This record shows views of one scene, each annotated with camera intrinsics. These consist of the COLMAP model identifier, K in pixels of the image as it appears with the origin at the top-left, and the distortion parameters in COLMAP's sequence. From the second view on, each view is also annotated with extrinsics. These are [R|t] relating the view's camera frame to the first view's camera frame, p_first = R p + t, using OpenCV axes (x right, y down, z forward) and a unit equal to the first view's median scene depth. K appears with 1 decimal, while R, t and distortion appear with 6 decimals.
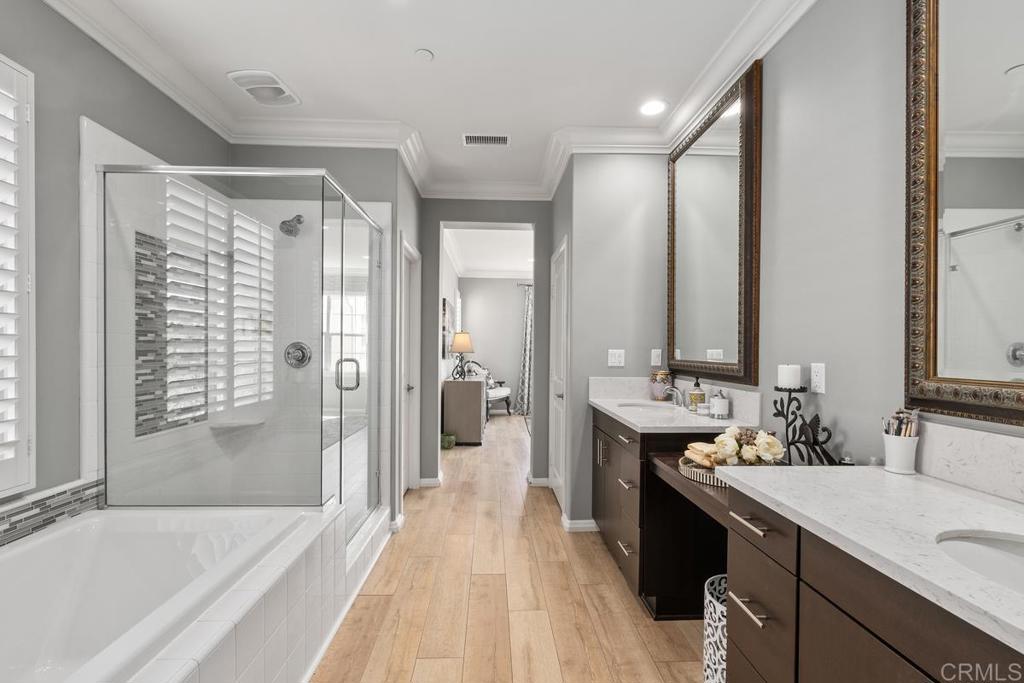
lens RADIAL K [[443.9, 0, 512.0], [0, 443.9, 341.5], [0, 0, 1]] dist [0.000445, 0.000195]
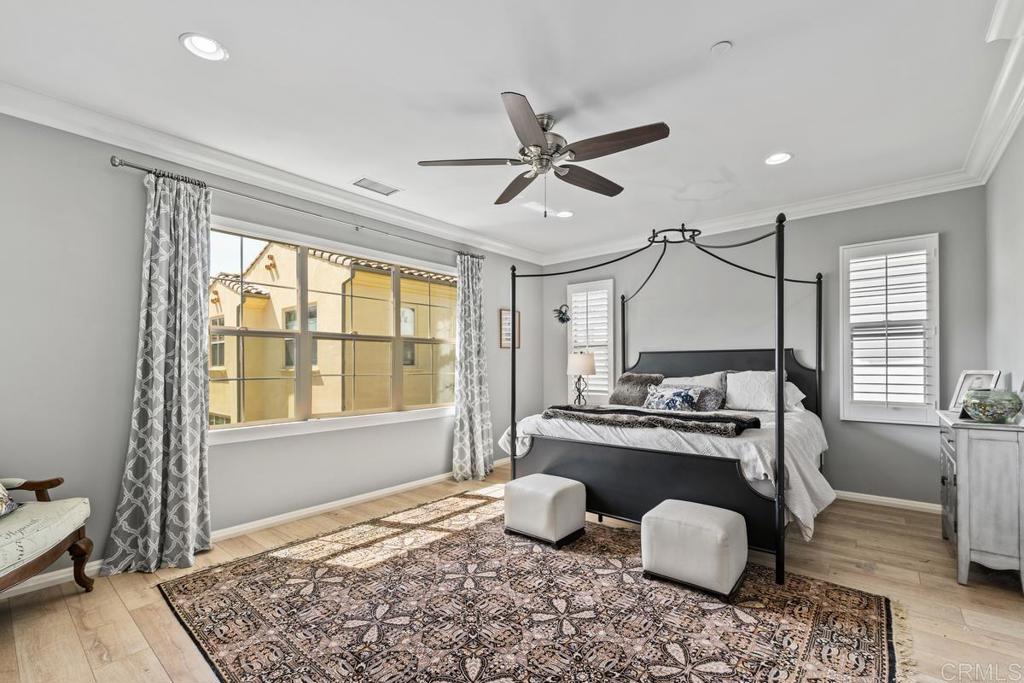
lens RADIAL K [[445.0, 0, 511.1], [0, 445.0, 360.7], [0, 0, 1]] dist [-0.001227, -0.000257]
pose [[0.674139, -0.007989, 0.738561, -0.032022], [0.002505, 0.999960, 0.008530, 0.011824], [-0.738600, -0.003901, 0.674133, 0.588773]]
